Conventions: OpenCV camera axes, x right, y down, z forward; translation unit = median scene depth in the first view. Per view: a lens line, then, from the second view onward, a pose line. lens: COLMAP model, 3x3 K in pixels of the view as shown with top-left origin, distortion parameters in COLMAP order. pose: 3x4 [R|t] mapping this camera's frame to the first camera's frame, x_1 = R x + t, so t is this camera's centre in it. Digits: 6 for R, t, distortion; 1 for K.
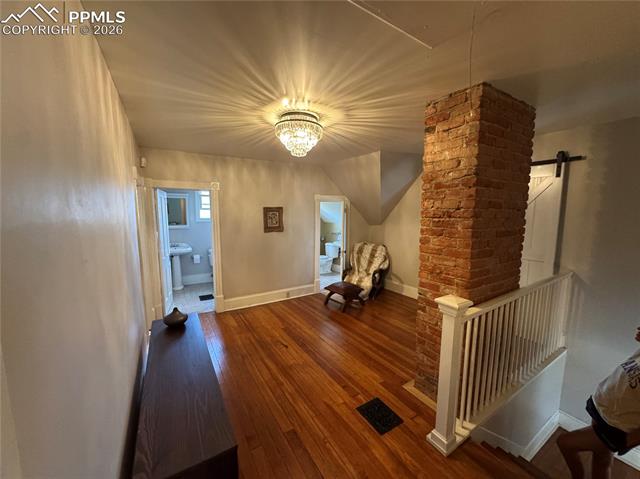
lens RADIAL K [[256.9, 0, 321.0], [0, 256.9, 241.1], [0, 0, 1]] dist [-0.001119, 0.000510]
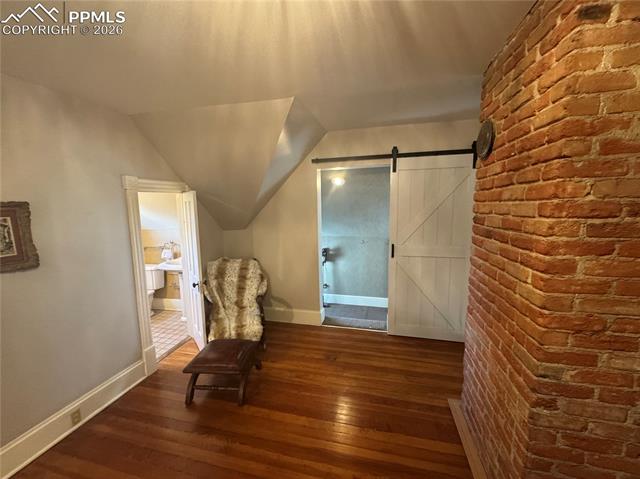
lens RADIAL K [[256.9, 0, 321.4], [0, 256.9, 240.8], [0, 0, 1]] dist [-0.001119, 0.000510]
pose [[0.718270, -0.107403, 0.687424, -0.099585], [0.100533, 0.993666, 0.050207, -0.051738], [-0.688463, 0.033047, 0.724518, 0.427725]]
